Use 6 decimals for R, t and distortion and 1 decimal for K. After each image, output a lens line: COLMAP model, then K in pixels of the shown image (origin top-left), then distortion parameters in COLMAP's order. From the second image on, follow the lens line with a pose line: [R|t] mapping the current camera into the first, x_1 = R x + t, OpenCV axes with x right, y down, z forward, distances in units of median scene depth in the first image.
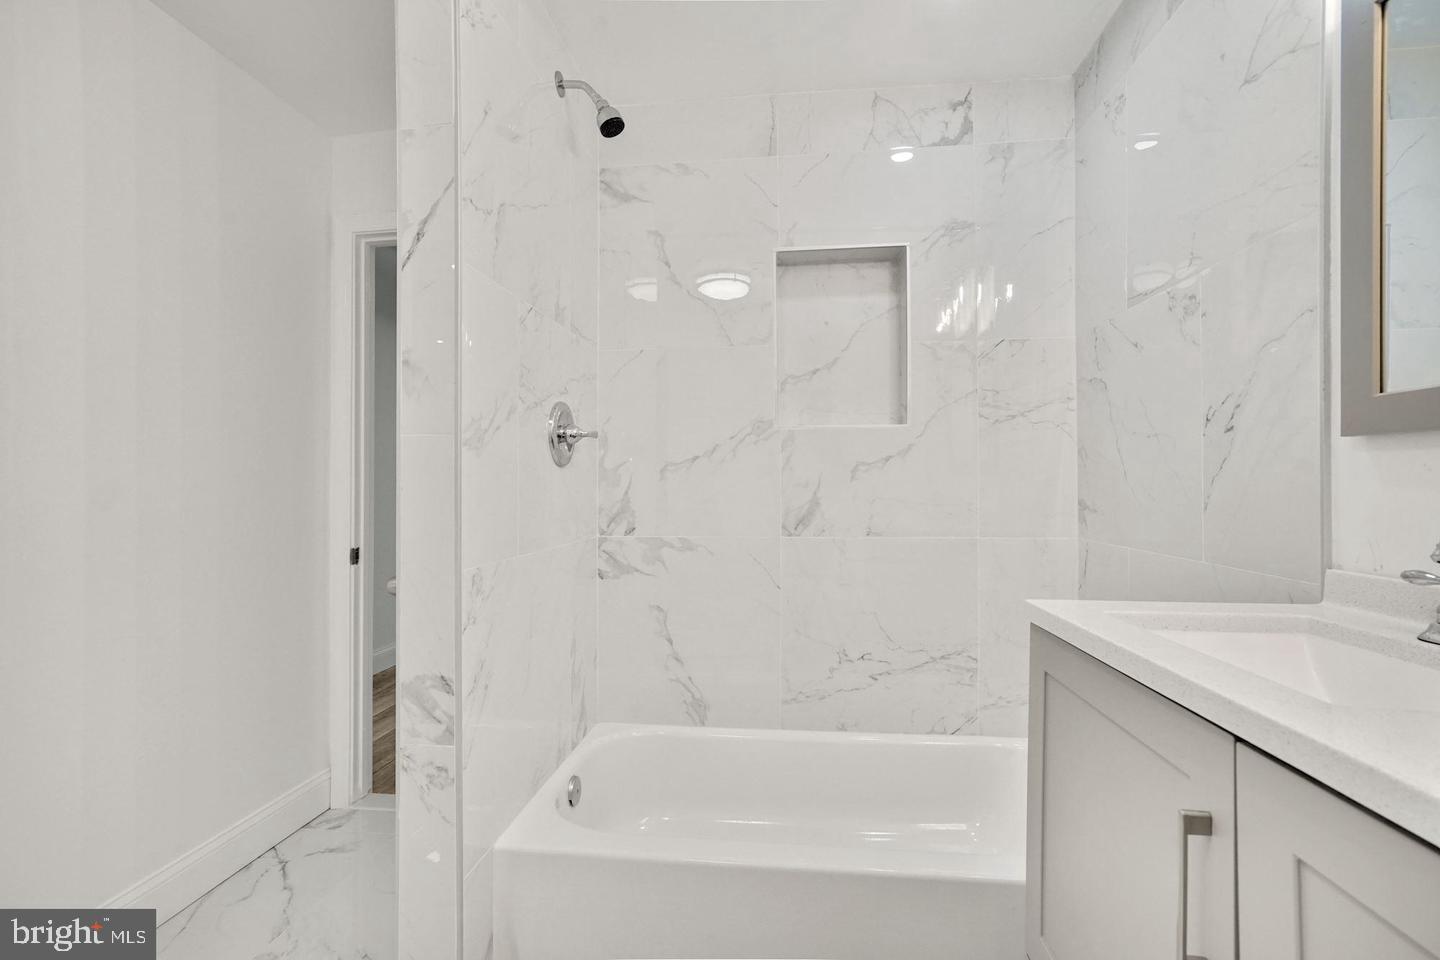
lens RADIAL K [[661.6, 0, 716.1], [0, 661.6, 483.4], [0, 0, 1]] dist [-0.040658, 0.027409]
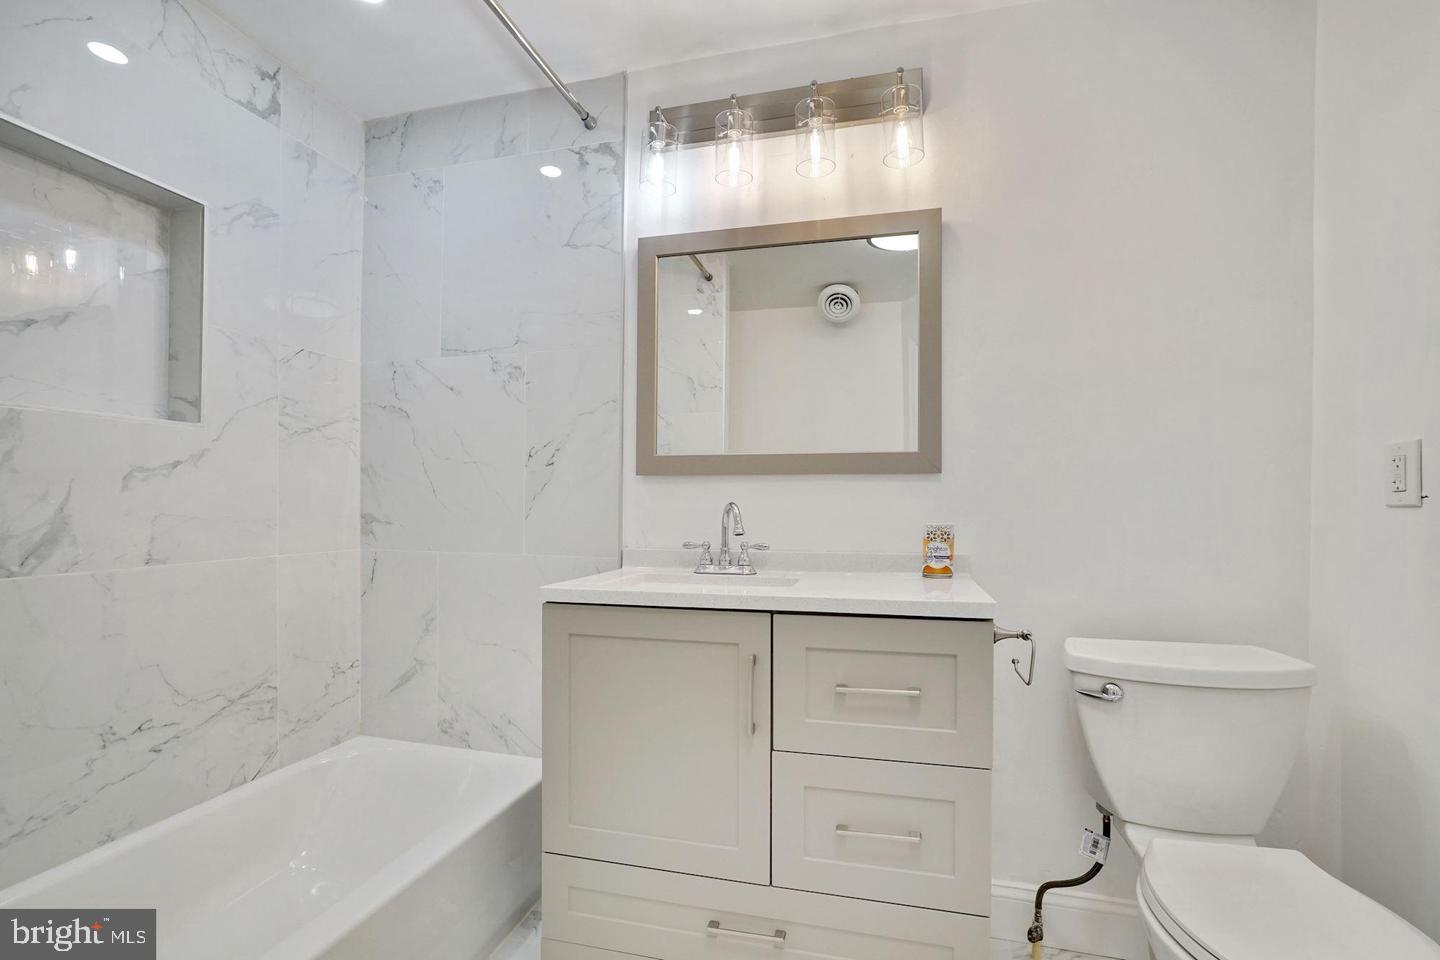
lens RADIAL K [[650.7, 0, 712.5], [0, 650.7, 499.1], [0, 0, 1]] dist [-0.000110, 0.000866]
pose [[0.155050, 0.009404, 0.987862, -0.415271], [-0.008622, 0.999929, -0.008166, 0.004769], [-0.987869, -0.007251, 0.155120, 0.251599]]
